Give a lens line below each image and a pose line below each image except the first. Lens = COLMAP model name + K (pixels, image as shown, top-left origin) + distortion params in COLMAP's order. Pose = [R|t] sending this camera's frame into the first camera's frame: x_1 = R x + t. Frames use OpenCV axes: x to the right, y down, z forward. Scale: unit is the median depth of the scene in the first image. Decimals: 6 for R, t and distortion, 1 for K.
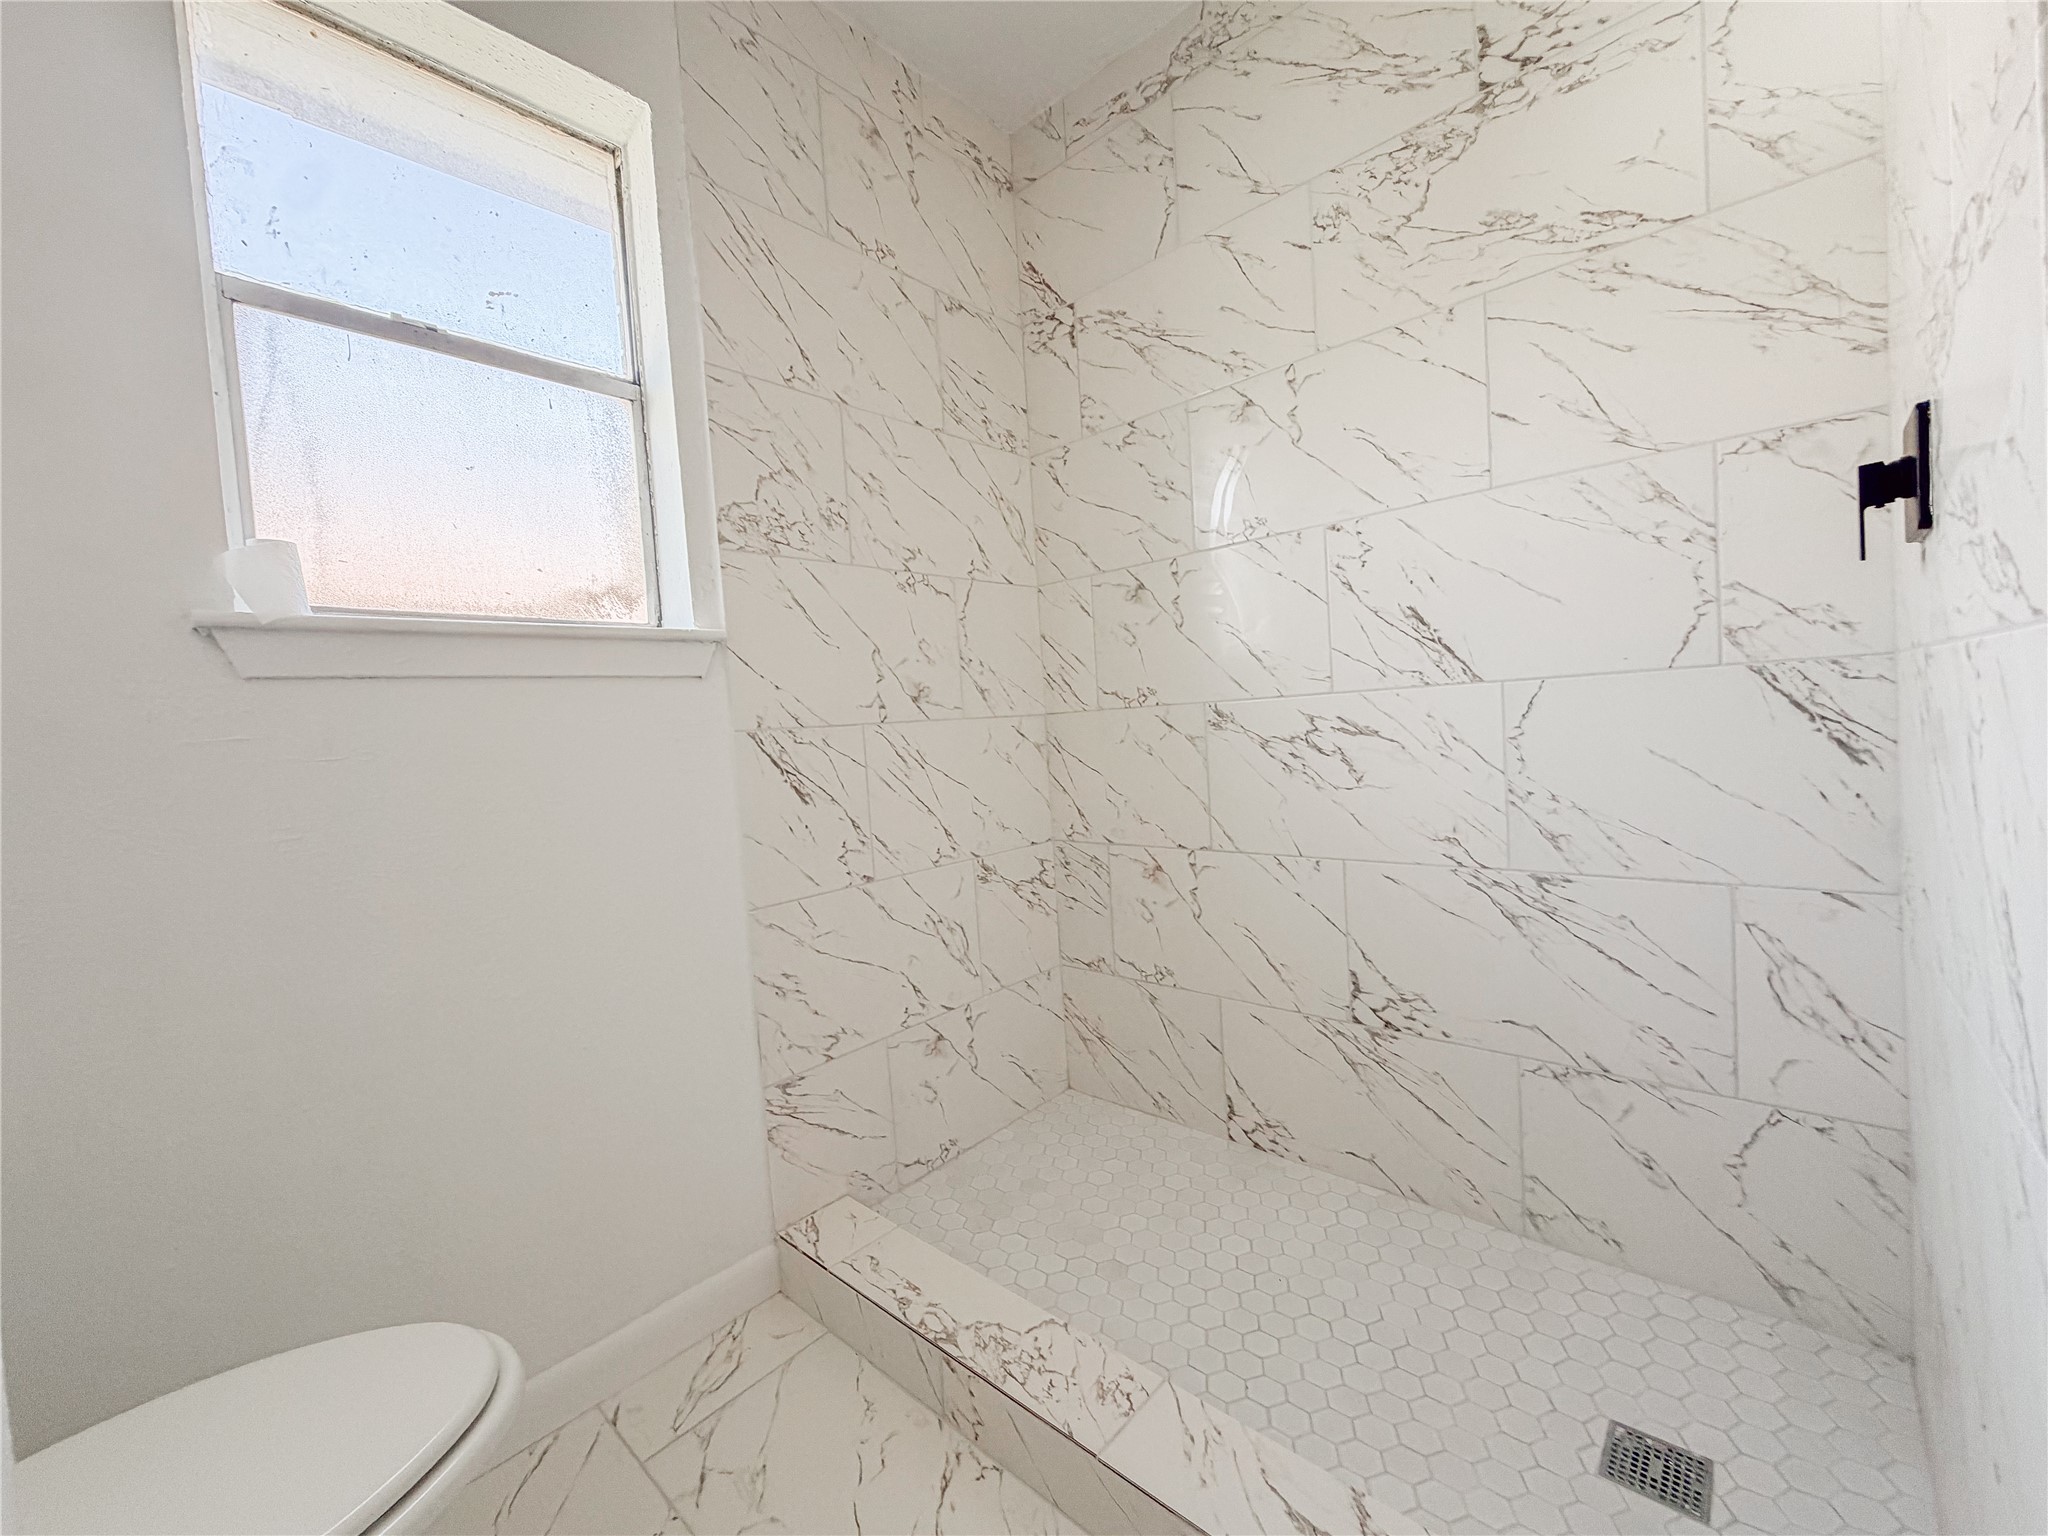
lens RADIAL K [[819.6, 0, 1019.4], [0, 819.6, 758.4], [0, 0, 1]] dist [0.001622, -0.000488]
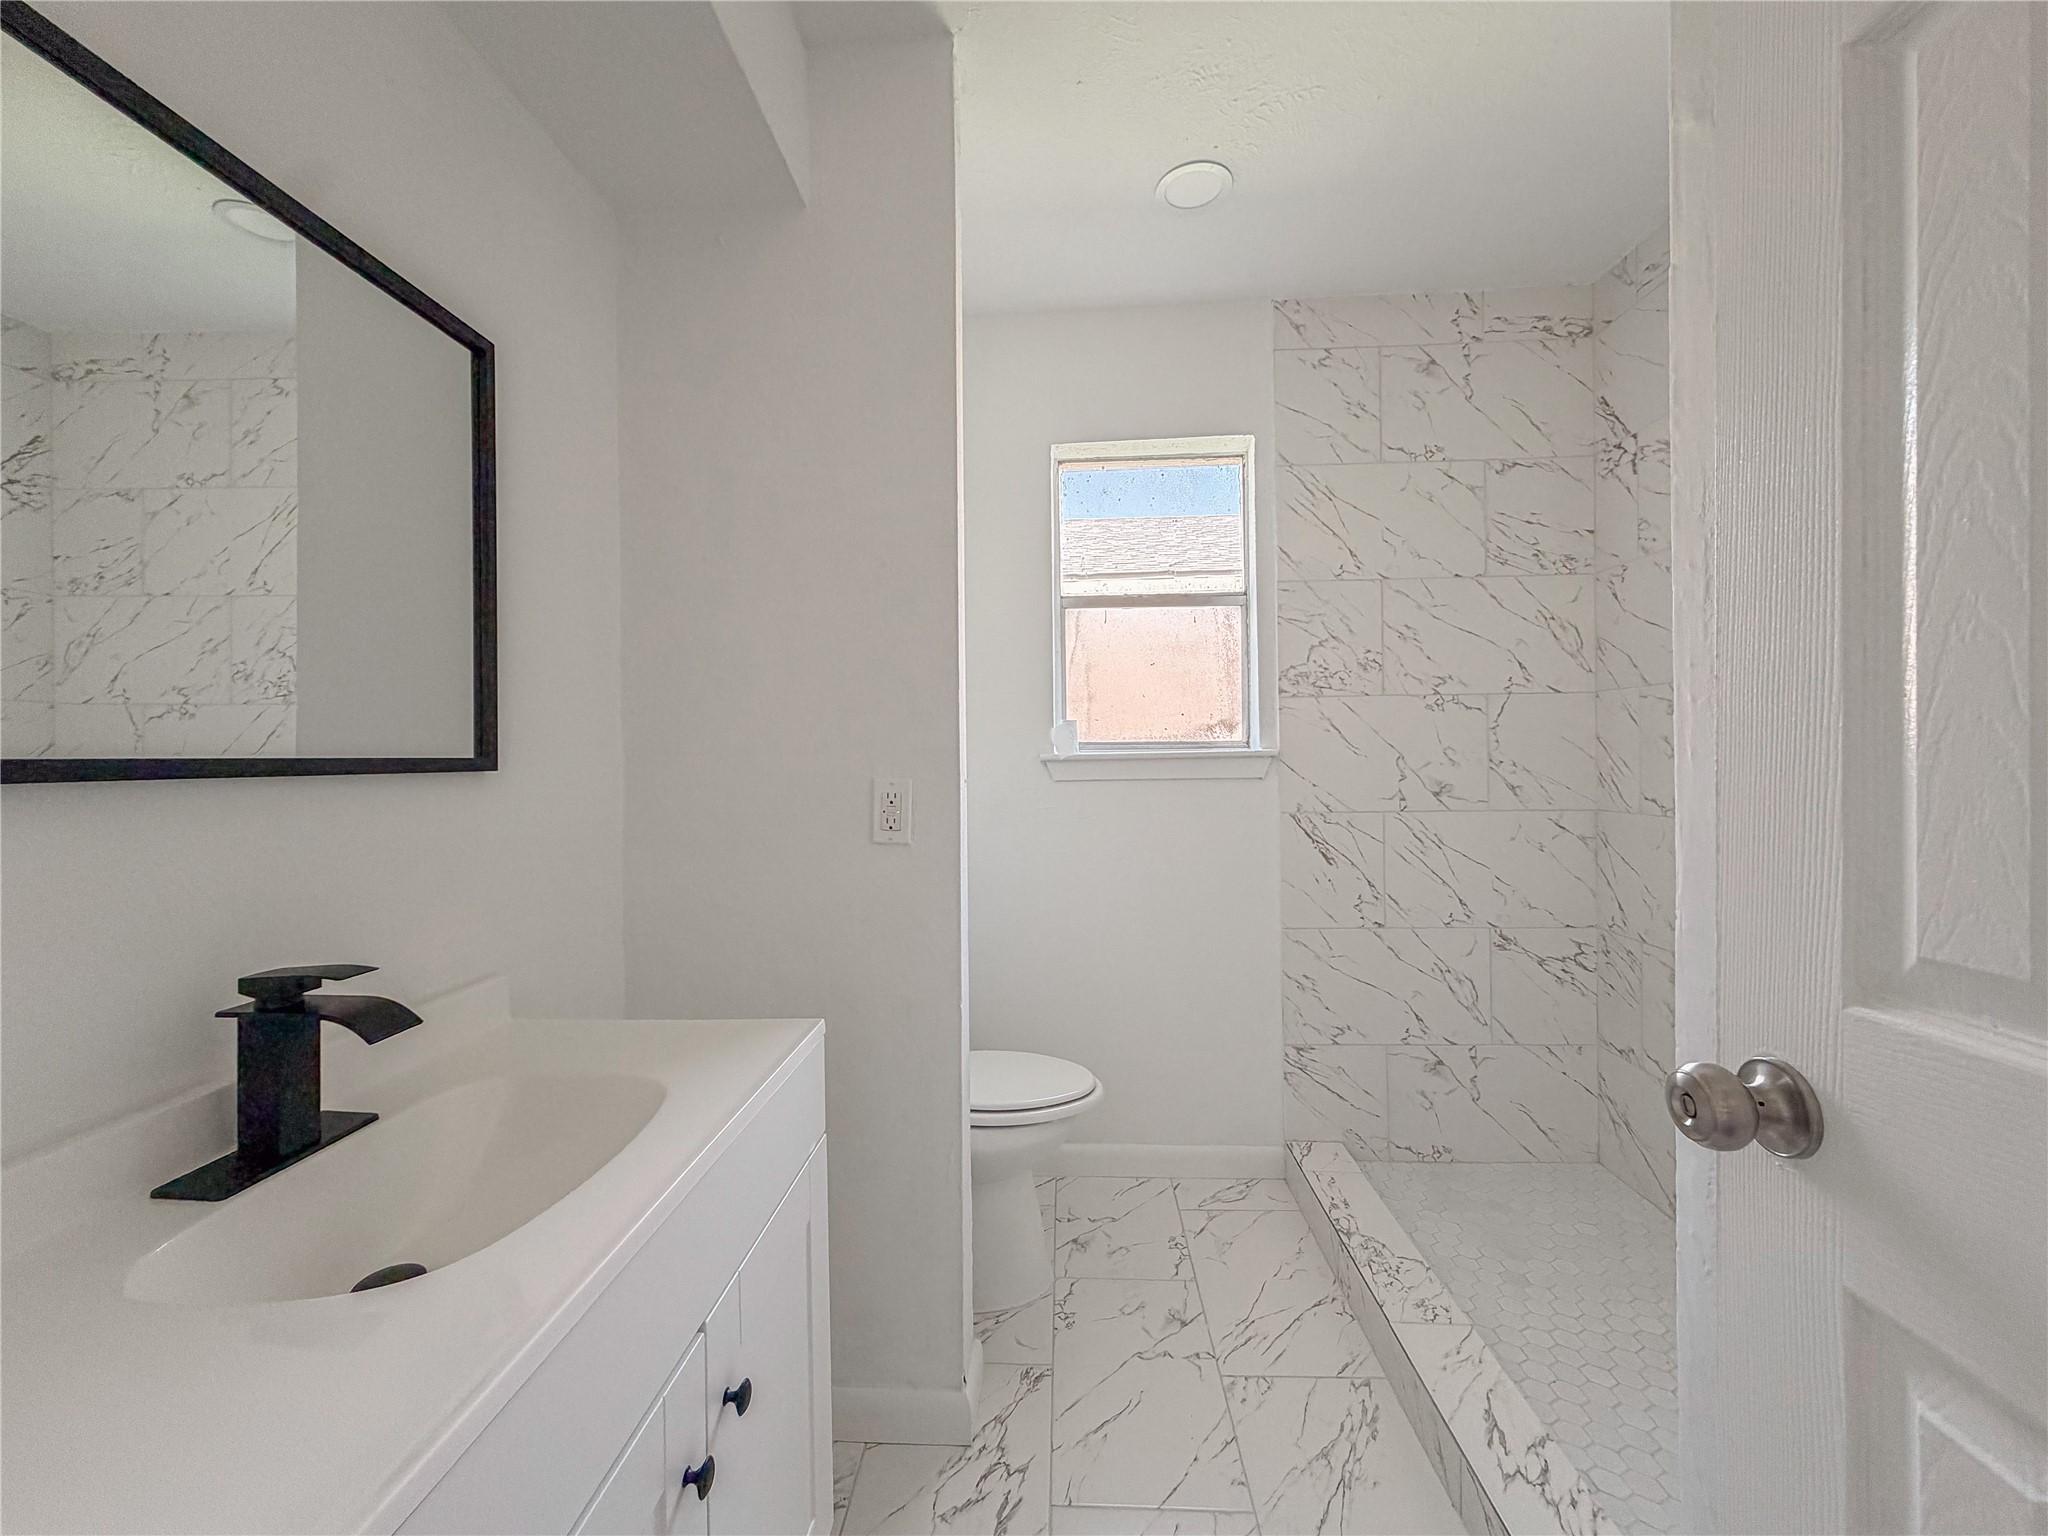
lens RADIAL K [[819.6, 0, 1019.4], [0, 819.6, 758.4], [0, 0, 1]] dist [0.001622, -0.000488]
pose [[0.632335, 0.058058, -0.772516, 0.454487], [-0.058880, 0.997905, 0.026801, -0.125552], [0.772454, 0.028538, 0.634429, -0.322711]]
